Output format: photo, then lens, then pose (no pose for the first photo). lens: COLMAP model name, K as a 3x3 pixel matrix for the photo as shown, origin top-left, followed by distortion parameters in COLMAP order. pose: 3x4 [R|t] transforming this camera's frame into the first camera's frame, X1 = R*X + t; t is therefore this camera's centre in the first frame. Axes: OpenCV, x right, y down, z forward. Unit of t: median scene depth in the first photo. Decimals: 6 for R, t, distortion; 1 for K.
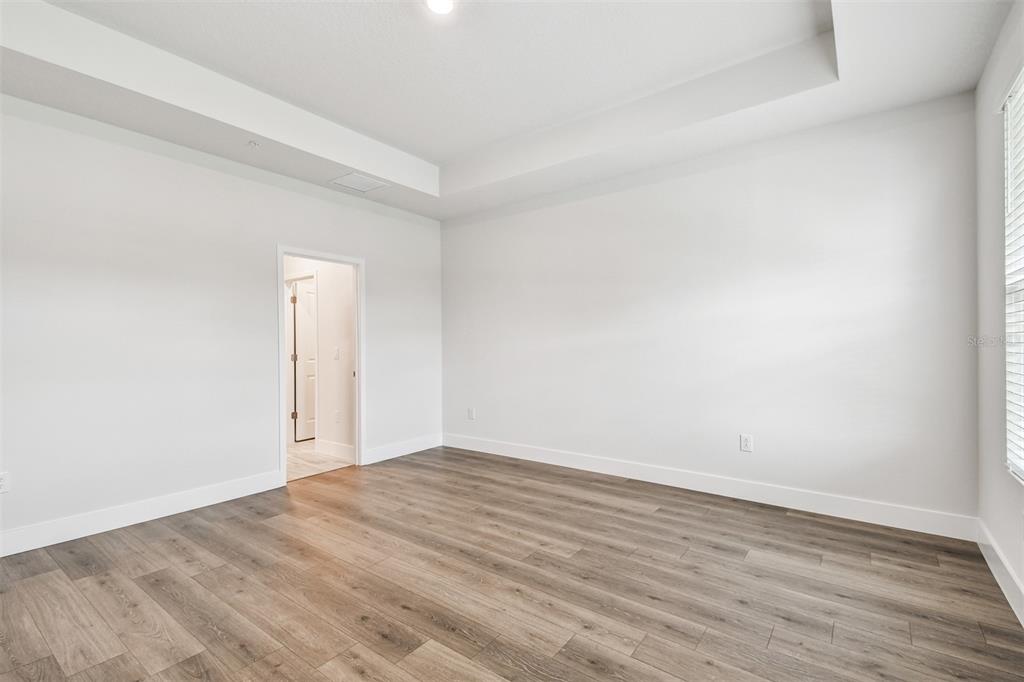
lens RADIAL K [[463.2, 0, 512.4], [0, 463.2, 344.0], [0, 0, 1]] dist [0.032206, -0.007045]
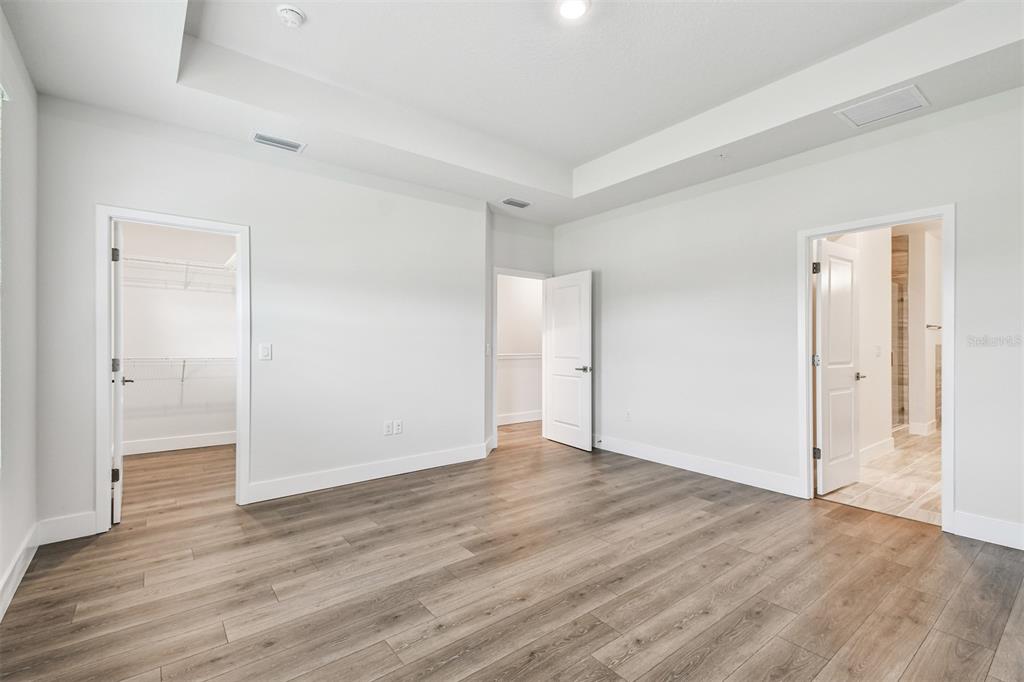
lens RADIAL K [[463.2, 0, 508.4], [0, 463.2, 341.3], [0, 0, 1]] dist [0.032206, -0.007045]
pose [[-0.268501, 0.006490, -0.963257, 0.614723], [0.002043, 0.999979, 0.006168, -0.005829], [0.963277, -0.000312, -0.268509, 0.802816]]
